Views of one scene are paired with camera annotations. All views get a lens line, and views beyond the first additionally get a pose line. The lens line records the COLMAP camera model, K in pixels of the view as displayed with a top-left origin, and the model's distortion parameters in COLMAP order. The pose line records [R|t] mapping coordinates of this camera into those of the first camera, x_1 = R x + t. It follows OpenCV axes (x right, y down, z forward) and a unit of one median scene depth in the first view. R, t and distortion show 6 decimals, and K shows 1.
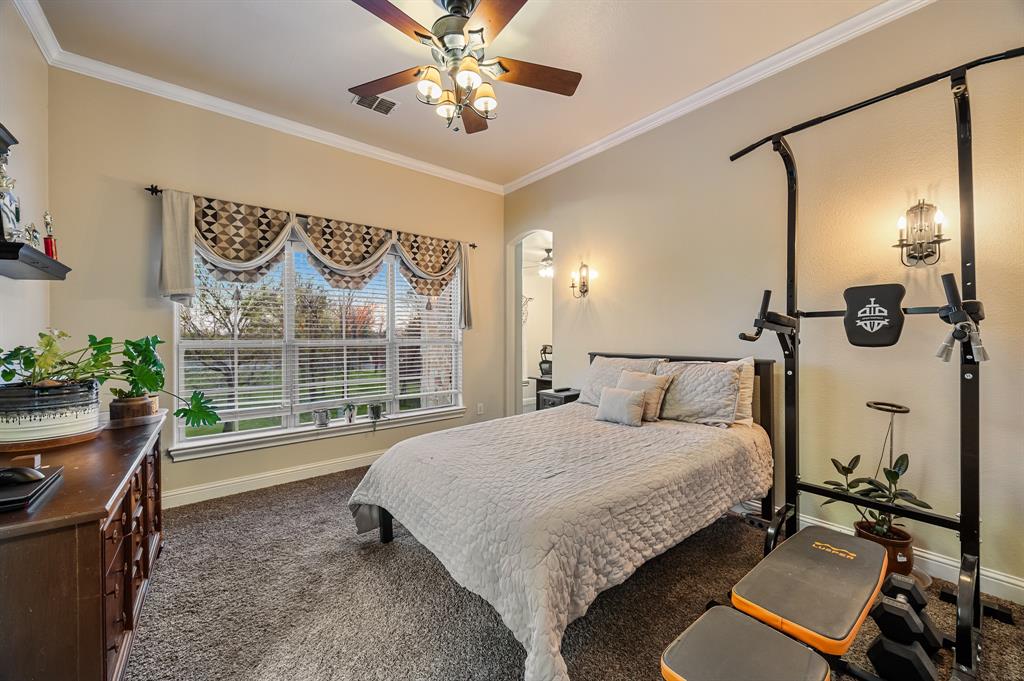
lens RADIAL K [[390.8, 0, 510.1], [0, 390.8, 339.9], [0, 0, 1]] dist [-0.002611, -0.000205]
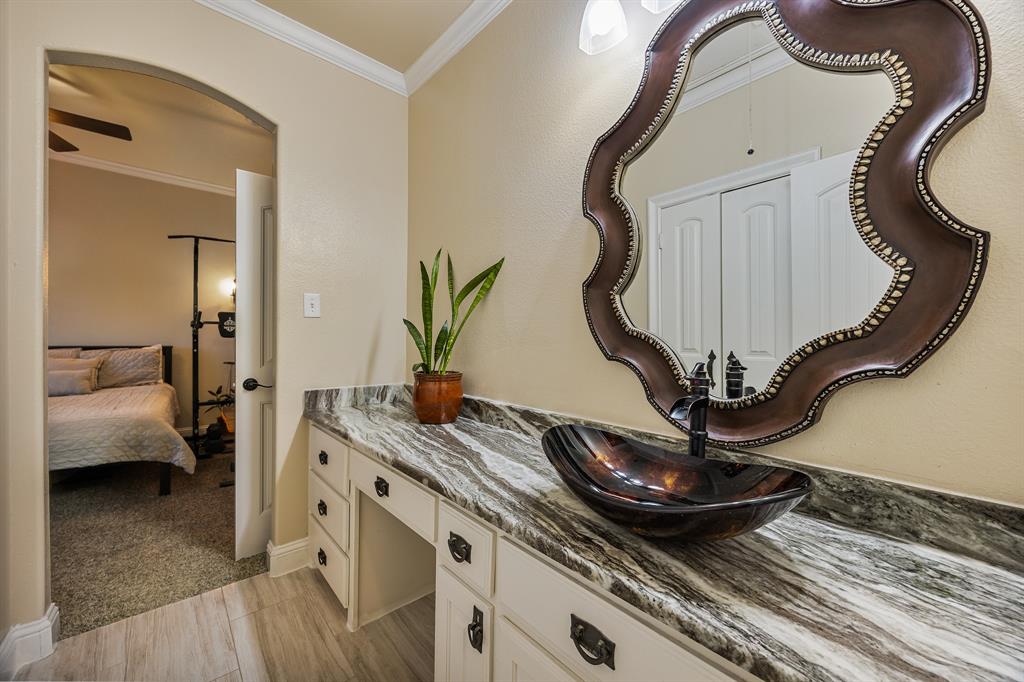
lens RADIAL K [[390.8, 0, 510.1], [0, 390.8, 340.4], [0, 0, 1]] dist [-0.002611, -0.000205]
pose [[-0.055527, 0.007740, 0.998427, -1.199947], [0.007943, 0.999942, -0.007310, 0.050803], [-0.998426, 0.007524, -0.055585, -0.458430]]
